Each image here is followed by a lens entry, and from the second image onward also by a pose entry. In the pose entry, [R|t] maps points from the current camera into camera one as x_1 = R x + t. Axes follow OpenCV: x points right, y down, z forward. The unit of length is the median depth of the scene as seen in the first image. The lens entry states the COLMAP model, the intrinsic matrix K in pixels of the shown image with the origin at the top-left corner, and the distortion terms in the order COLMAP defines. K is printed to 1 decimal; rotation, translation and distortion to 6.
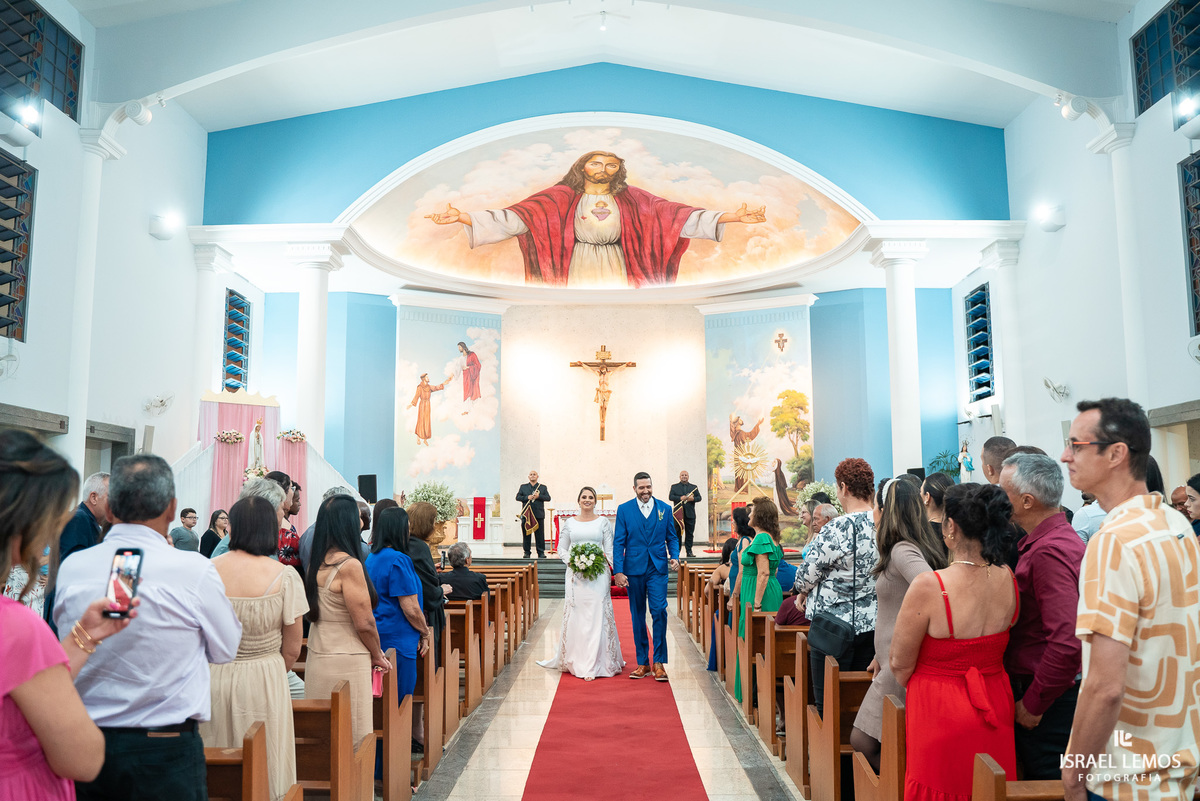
lens RADIAL K [[990.7, 0, 600.0], [0, 990.7, 400.5], [0, 0, 1]] dist [-0.090278, 0.001996]
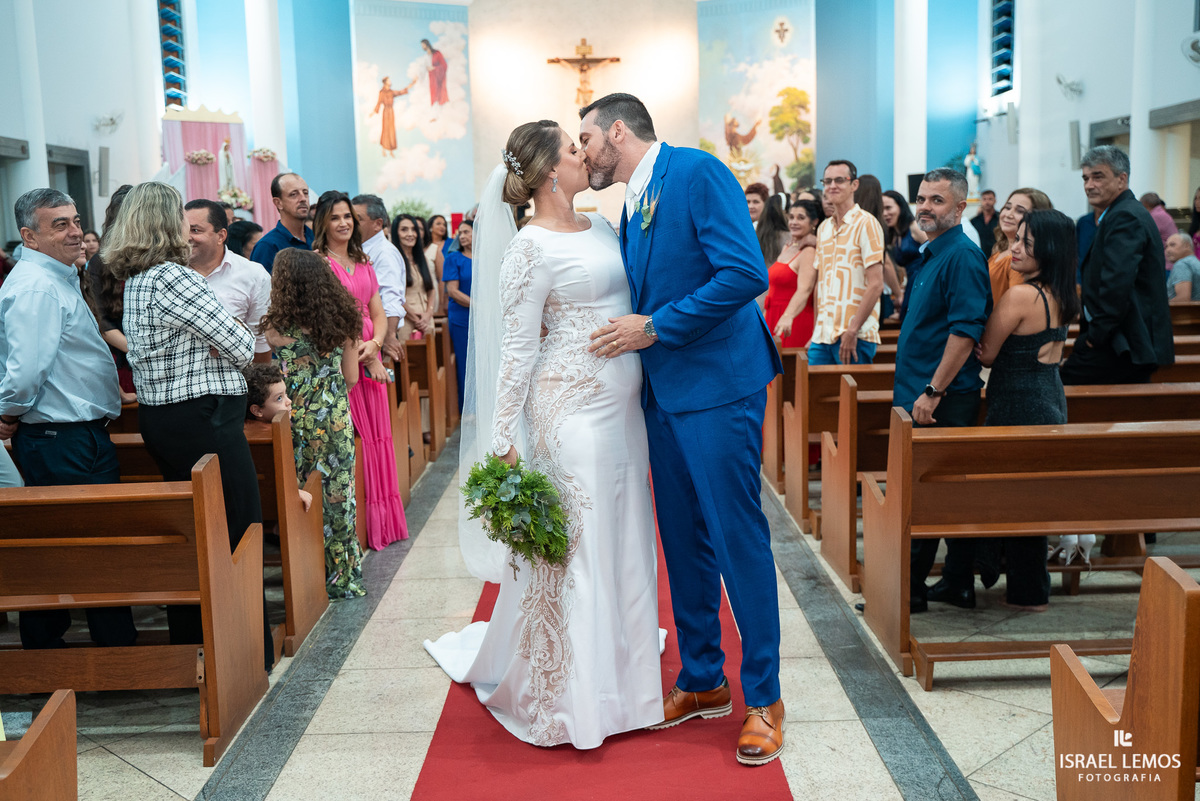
lens RADIAL K [[1293.6, 0, 600.0], [0, 1293.6, 400.5], [0, 0, 1]] dist [-0.004662, 0.018863]
pose [[0.999633, -0.023995, 0.012588, -0.004922], [0.020216, 0.969773, 0.243169, -0.026242], [-0.018043, -0.242825, 0.969902, -0.243549]]
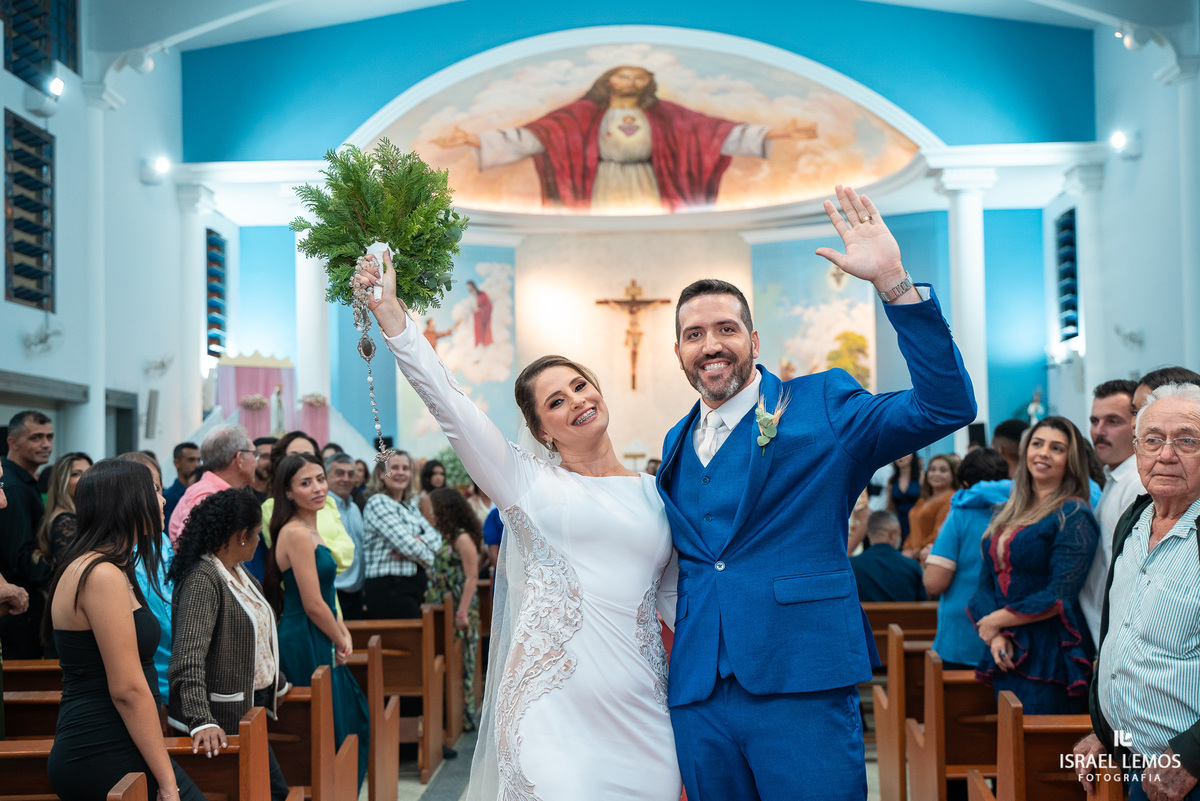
lens RADIAL K [[1596.8, 0, 600.0], [0, 1596.8, 400.5], [0, 0, 1]] dist [0.045299, 0.030881]
pose [[0.999768, -0.013068, -0.017122, -0.003741], [0.014173, 0.997714, 0.066076, -0.050910], [0.016220, -0.066303, 0.997668, -0.462953]]
